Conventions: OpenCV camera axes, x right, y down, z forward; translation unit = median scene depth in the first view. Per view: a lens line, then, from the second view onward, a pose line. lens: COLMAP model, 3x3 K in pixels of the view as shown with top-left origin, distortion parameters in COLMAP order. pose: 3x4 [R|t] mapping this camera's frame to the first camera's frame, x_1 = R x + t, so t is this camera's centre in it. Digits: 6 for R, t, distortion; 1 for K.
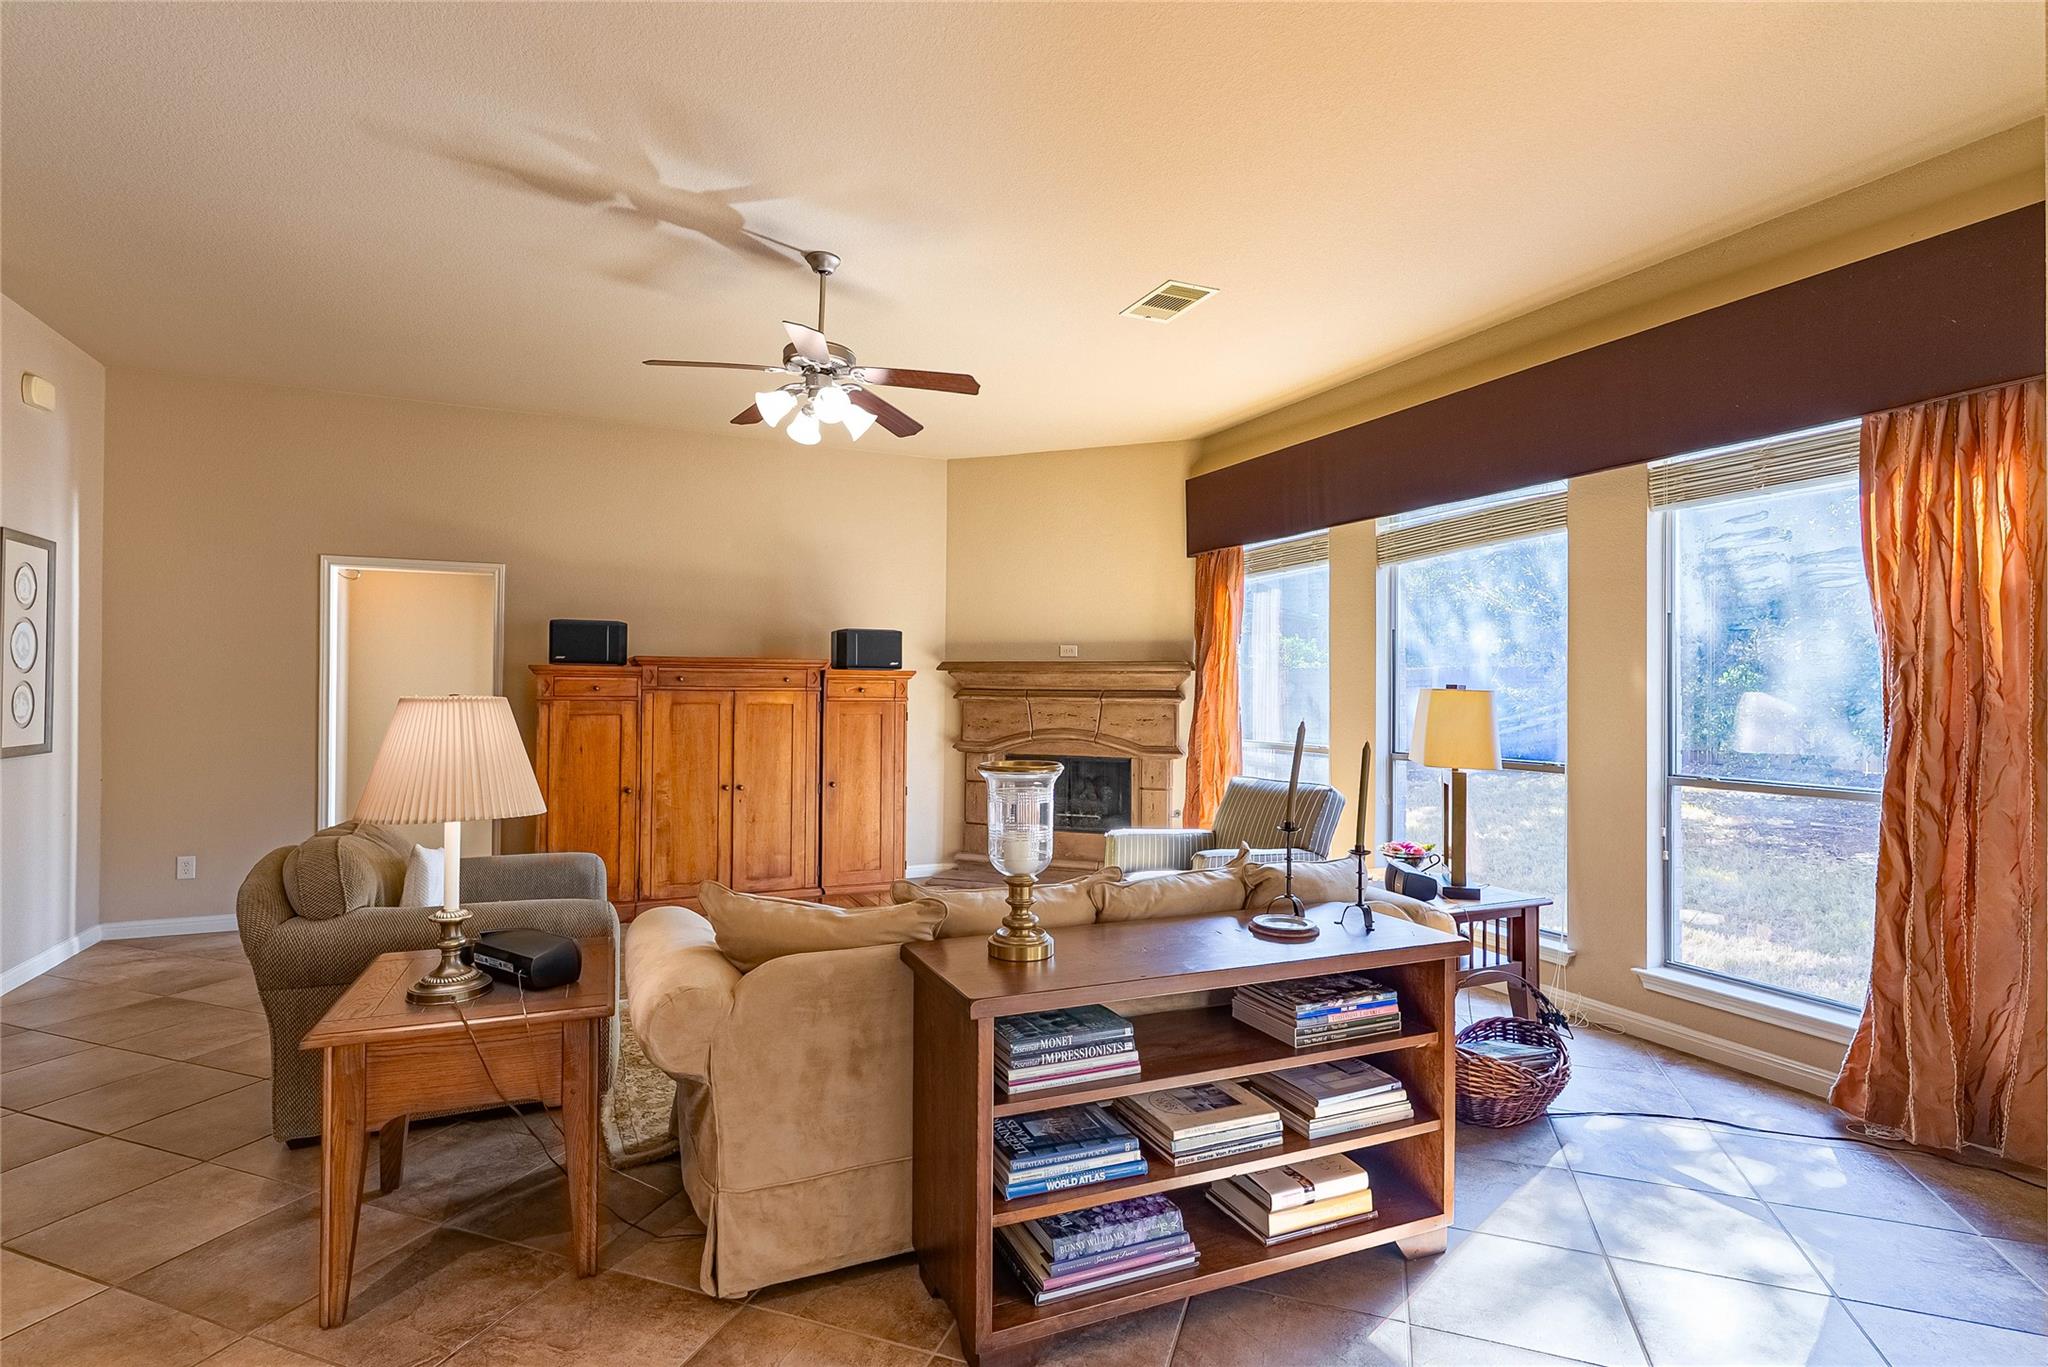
lens RADIAL K [[980.2, 0, 1010.6], [0, 980.2, 683.3], [0, 0, 1]] dist [0.001709, 0.000897]
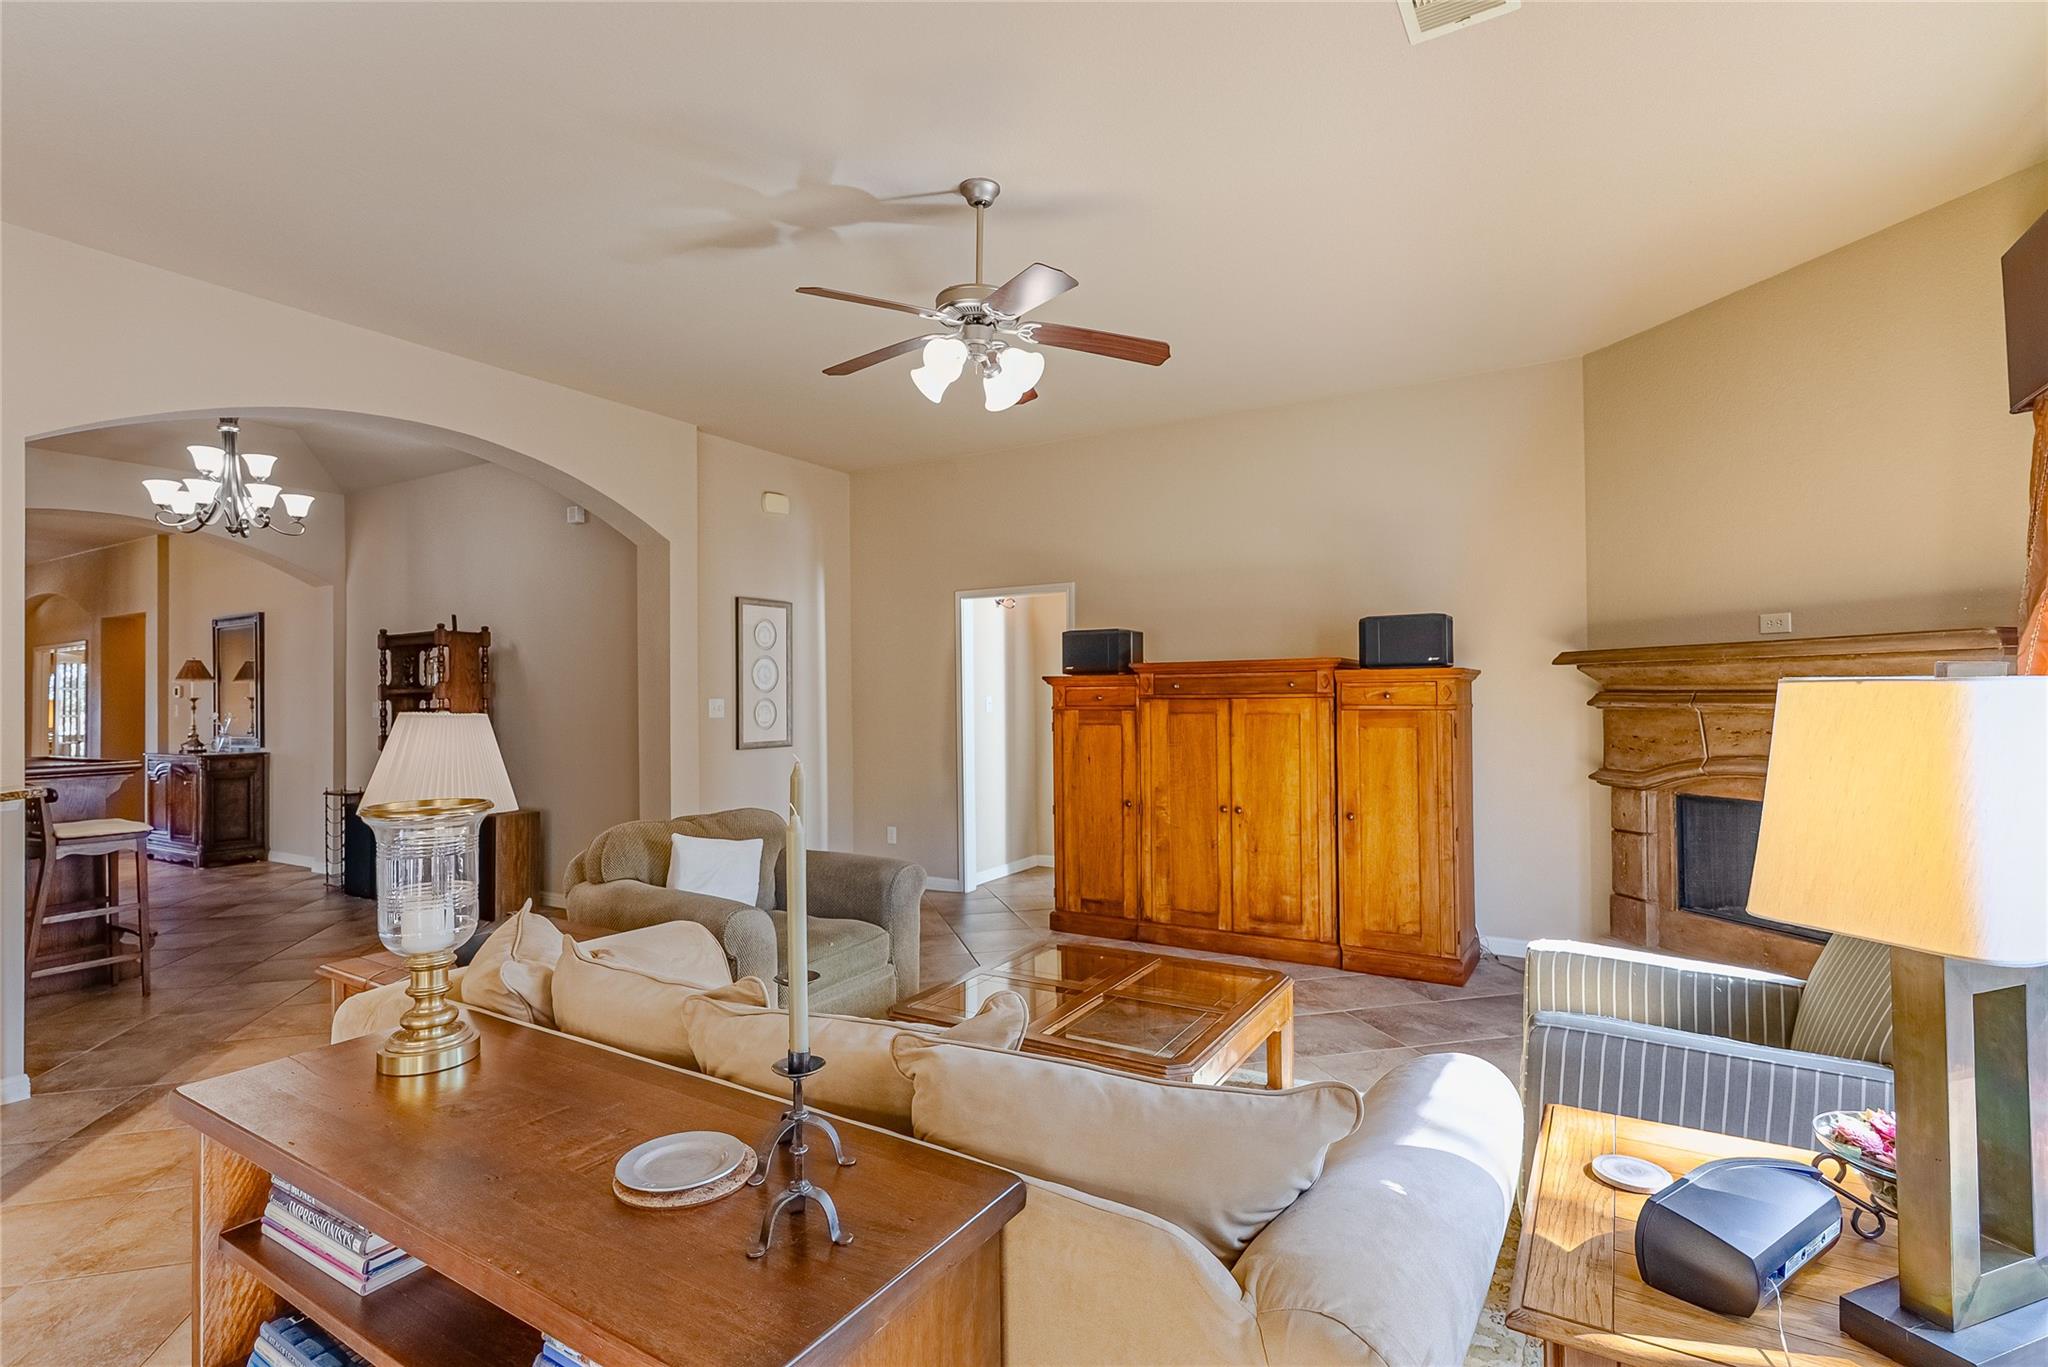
lens RADIAL K [[980.2, 0, 1010.6], [0, 980.2, 683.3], [0, 0, 1]] dist [0.001709, 0.000897]
pose [[0.567411, -0.022914, -0.823116, 0.325268], [0.018263, 0.999717, -0.015241, 0.003863], [0.823232, -0.006385, 0.567669, 0.345964]]
